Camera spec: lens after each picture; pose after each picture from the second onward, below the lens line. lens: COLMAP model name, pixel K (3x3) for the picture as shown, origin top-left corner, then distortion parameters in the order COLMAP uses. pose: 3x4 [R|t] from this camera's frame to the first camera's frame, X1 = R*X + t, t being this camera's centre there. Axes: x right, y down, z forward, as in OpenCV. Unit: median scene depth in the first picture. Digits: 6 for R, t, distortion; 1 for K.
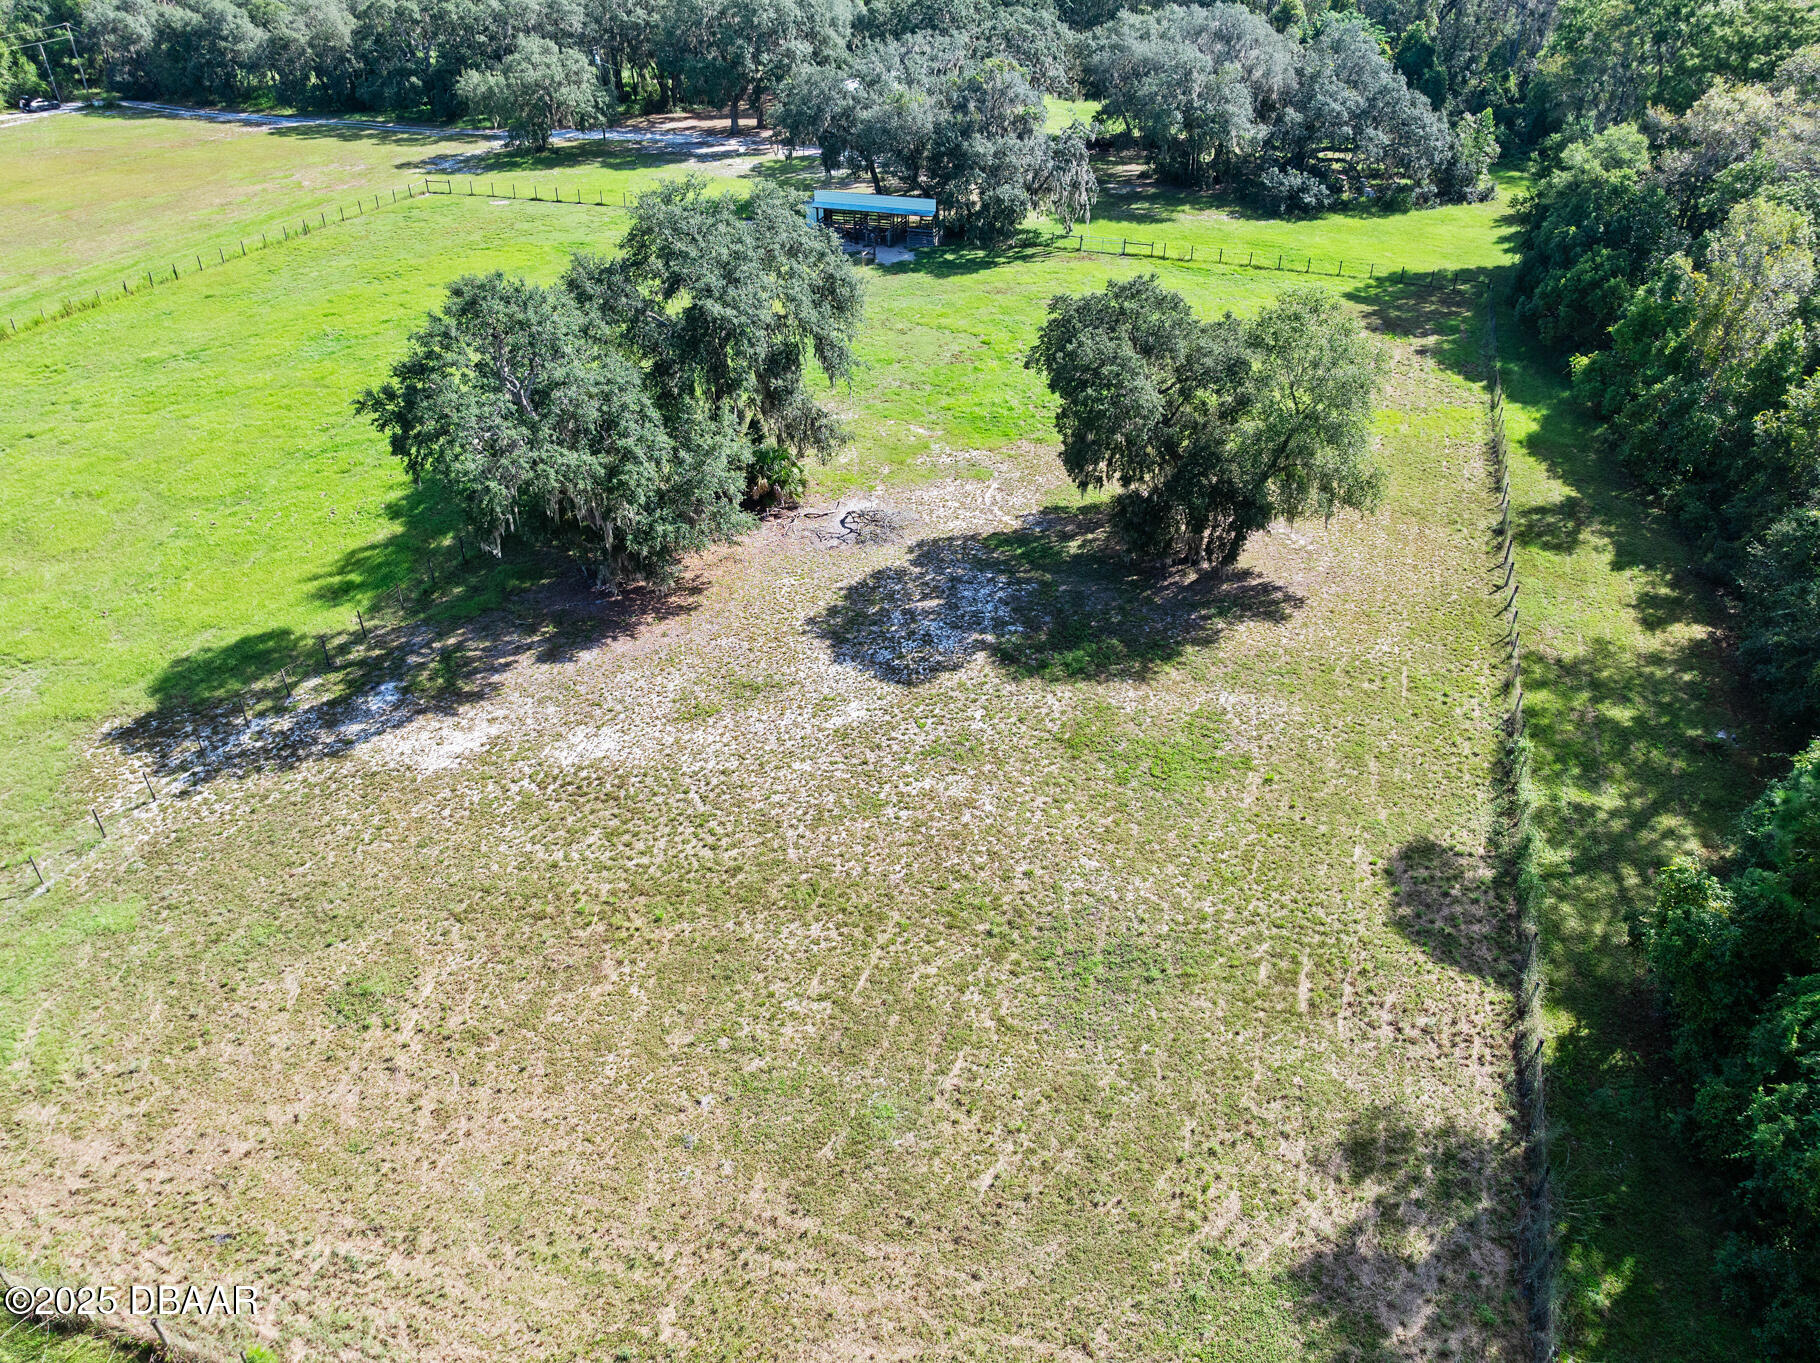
lens RADIAL K [[1271.6, 0, 910.0], [0, 1271.6, 681.5], [0, 0, 1]] dist [-0.036056, -0.000937]
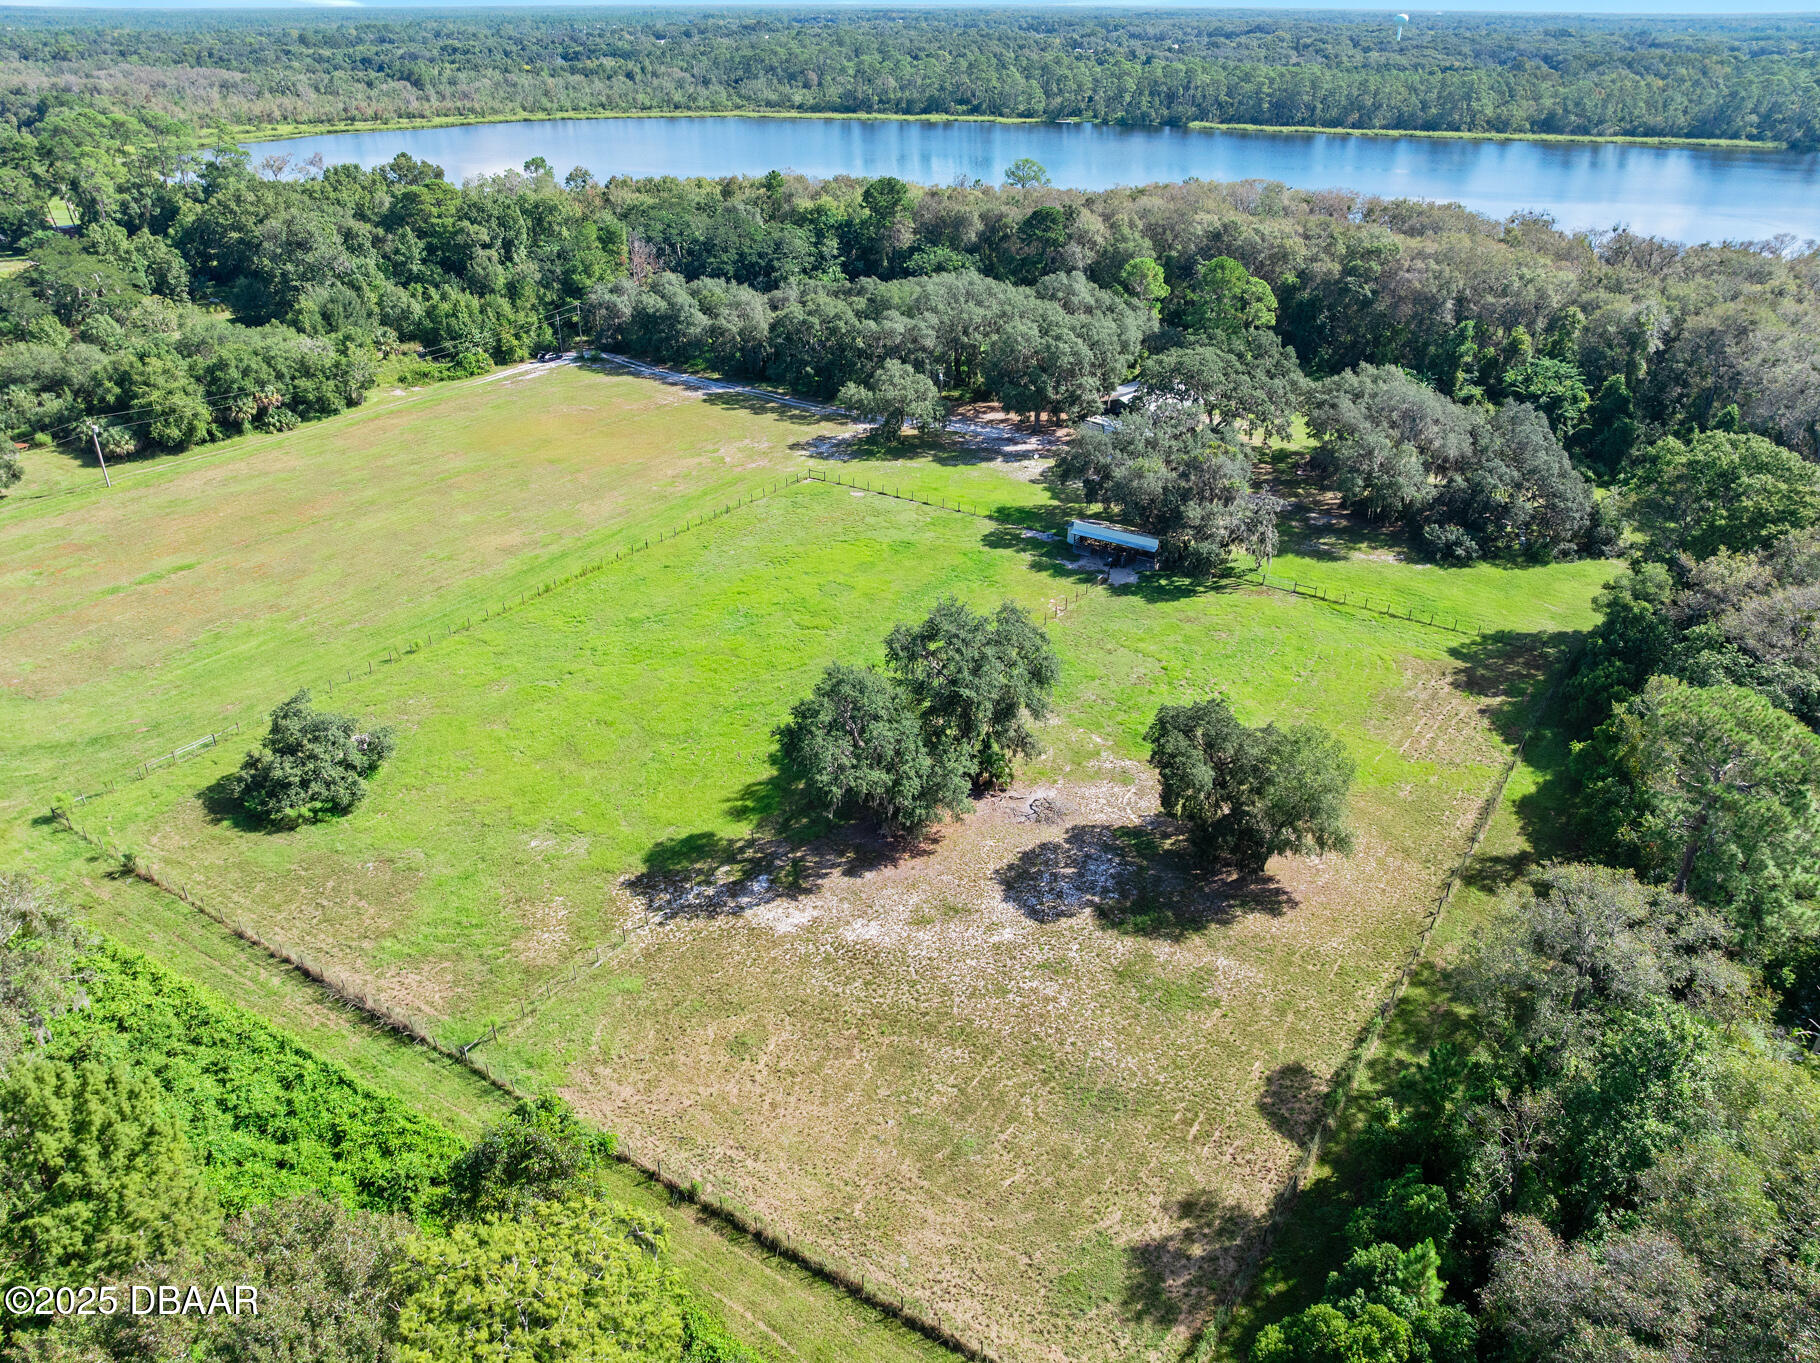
lens RADIAL K [[1278.3, 0, 903.8], [0, 1278.3, 671.9], [0, 0, 1]] dist [-0.005760, -0.054360]
pose [[0.965042, 0.118104, -0.233979, 0.179597], [-0.139516, 0.987212, -0.077121, -0.168716], [0.221878, 0.107068, 0.969178, -0.763200]]
